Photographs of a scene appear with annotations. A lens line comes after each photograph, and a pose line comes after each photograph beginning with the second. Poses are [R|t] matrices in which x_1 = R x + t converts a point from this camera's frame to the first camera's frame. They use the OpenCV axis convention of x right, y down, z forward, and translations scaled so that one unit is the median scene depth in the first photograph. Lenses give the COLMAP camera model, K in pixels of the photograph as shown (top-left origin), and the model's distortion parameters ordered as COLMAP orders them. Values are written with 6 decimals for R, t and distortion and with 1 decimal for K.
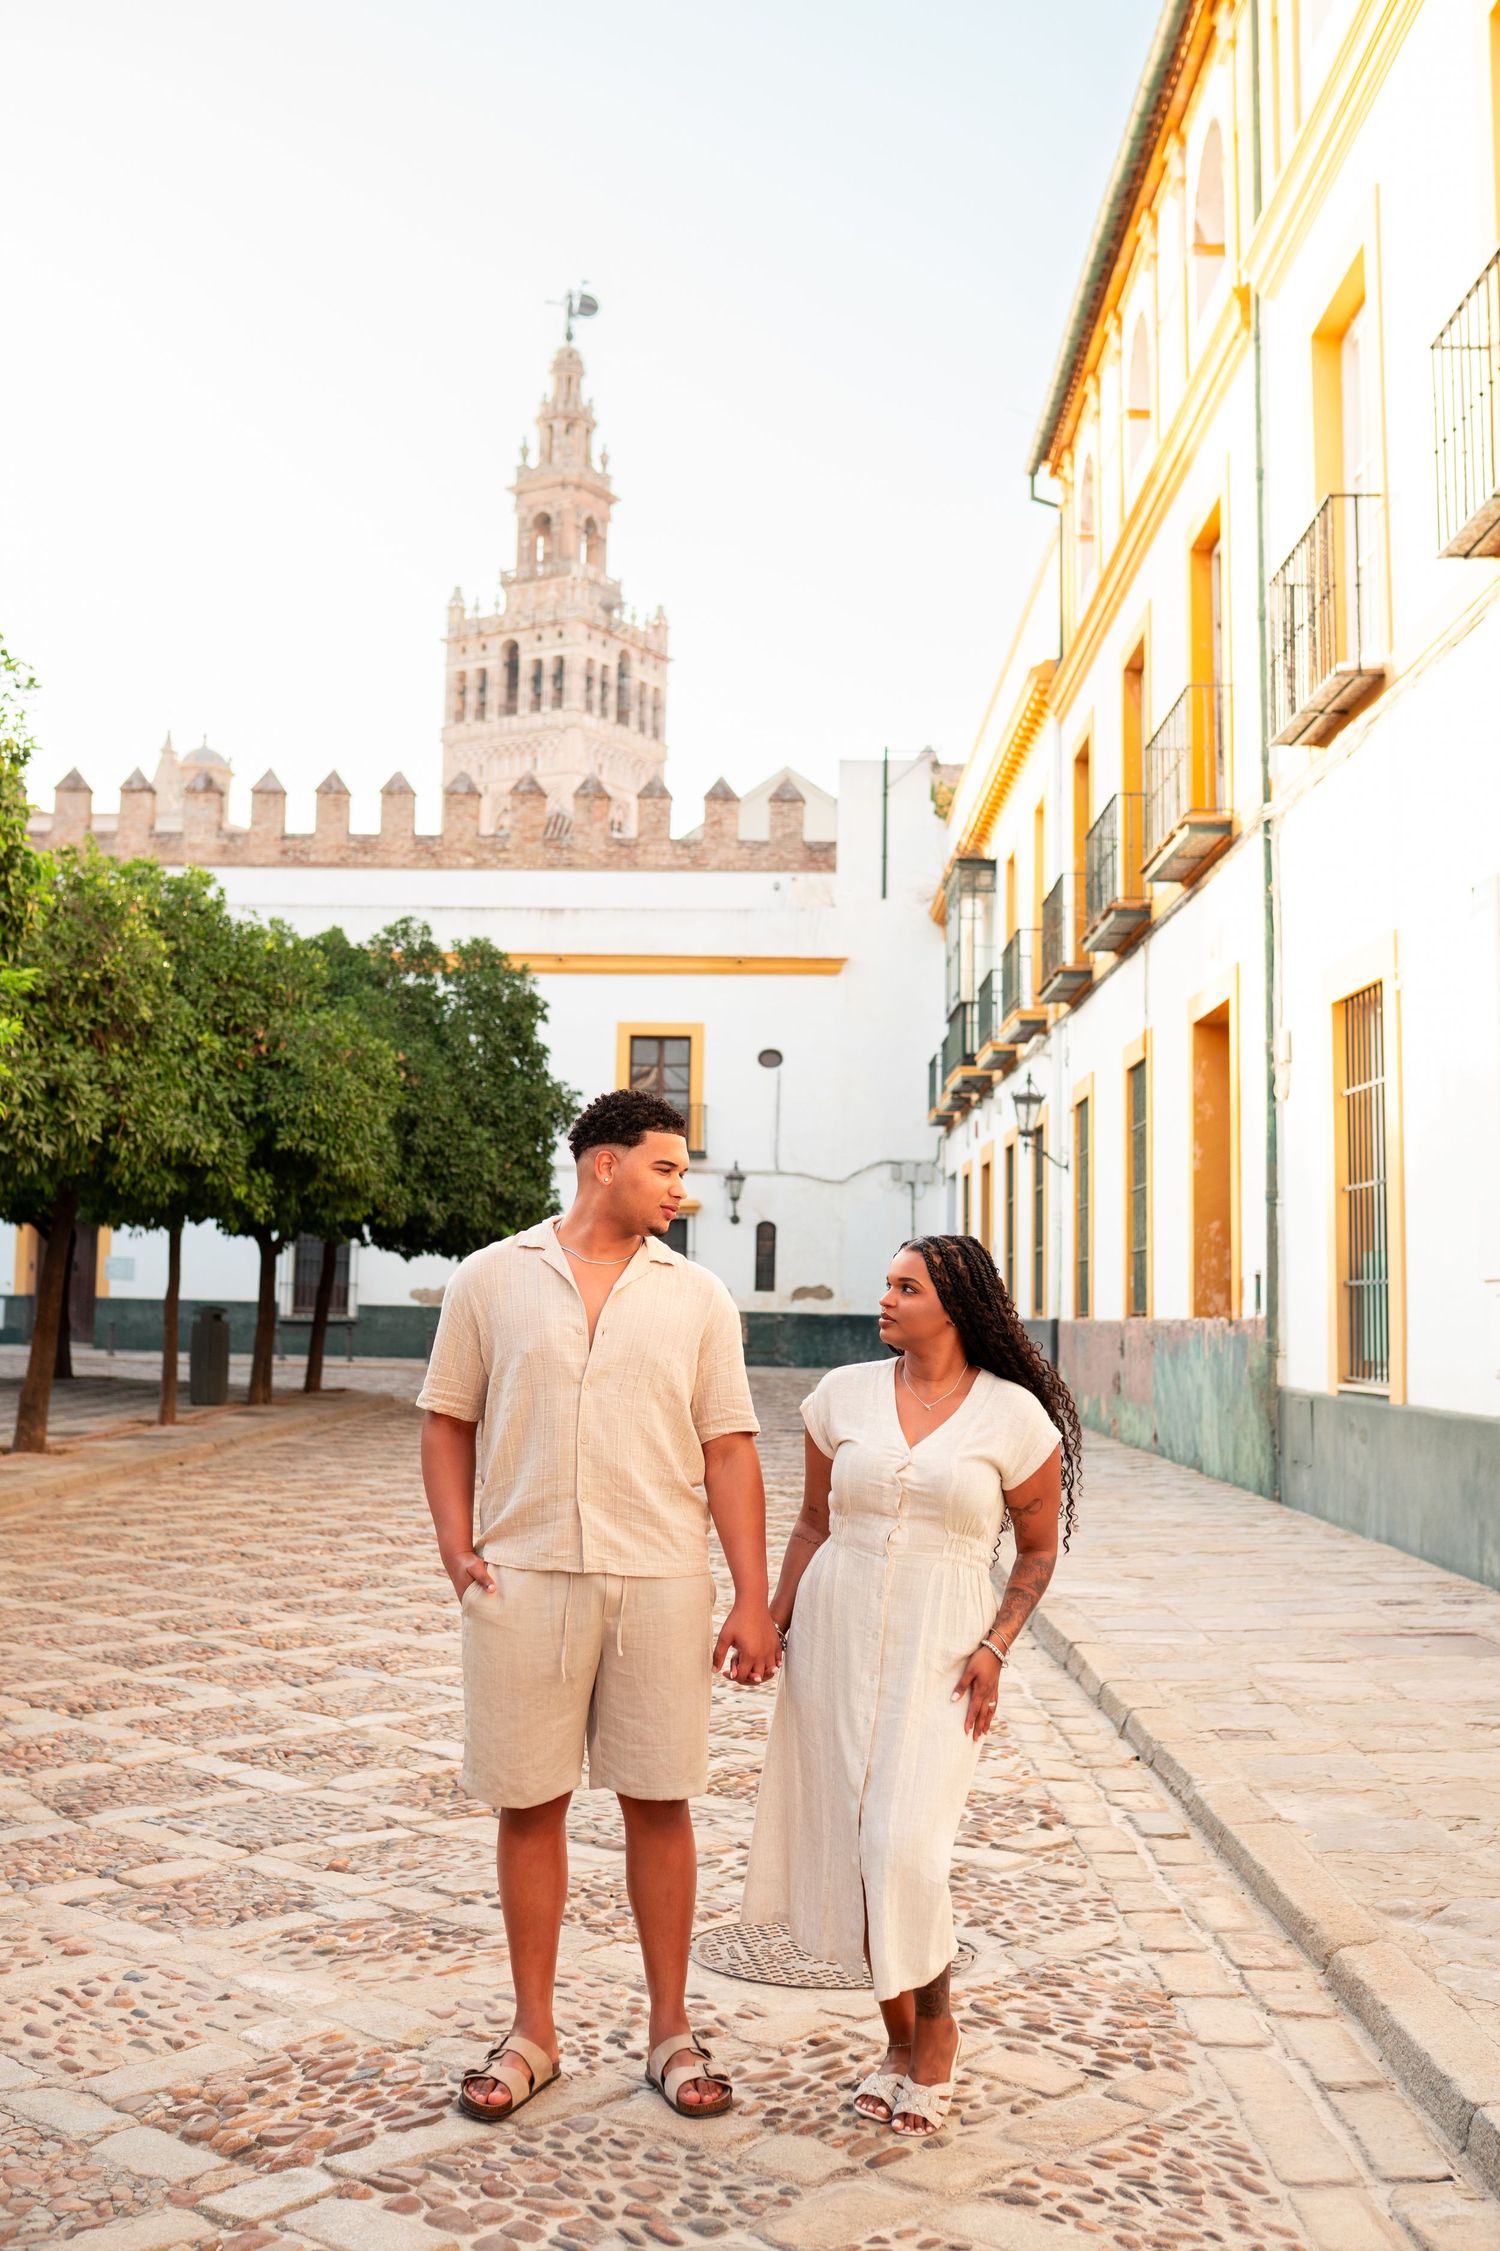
lens RADIAL K [[2244.3, 0, 755.5], [0, 2244.3, 1057.9], [0, 0, 1]] dist [-0.023323, 0.004338]
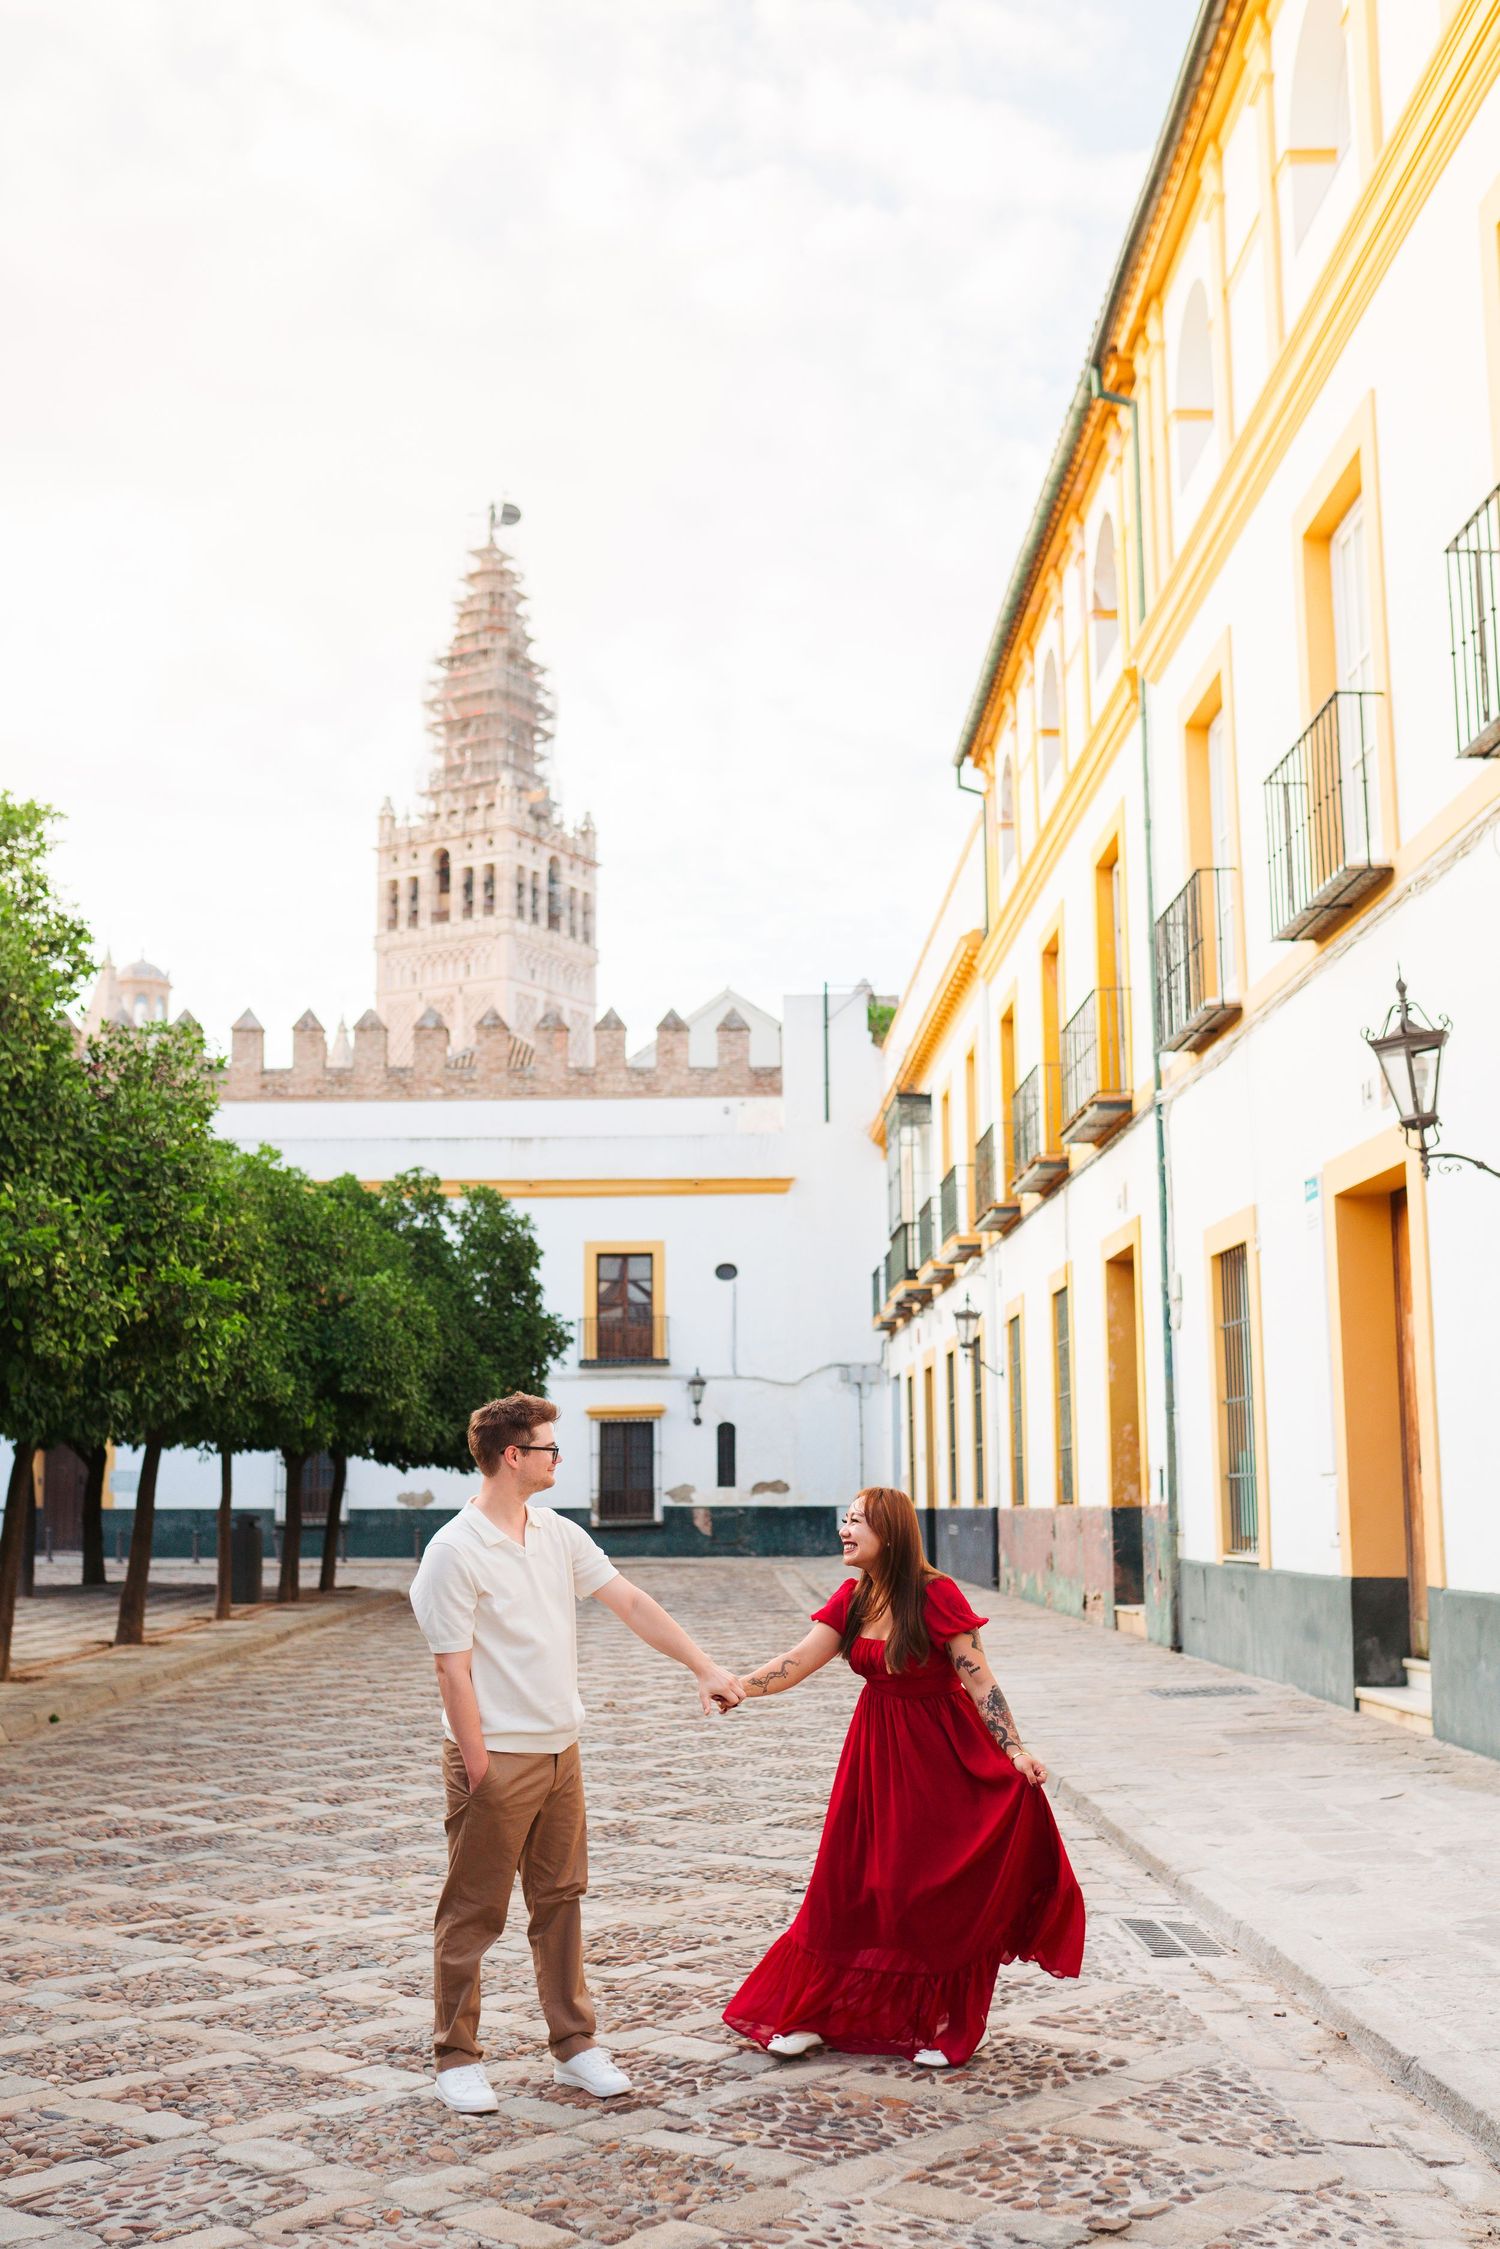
lens RADIAL K [[2385.9, 0, 745.0], [0, 2385.9, 1213.3], [0, 0, 1]] dist [-0.016387, 0.027815]
pose [[0.999163, -0.021571, 0.034767, -0.027385], [0.021810, 0.999741, -0.006492, -0.023536], [-0.034618, 0.007245, 0.999374, -0.177074]]
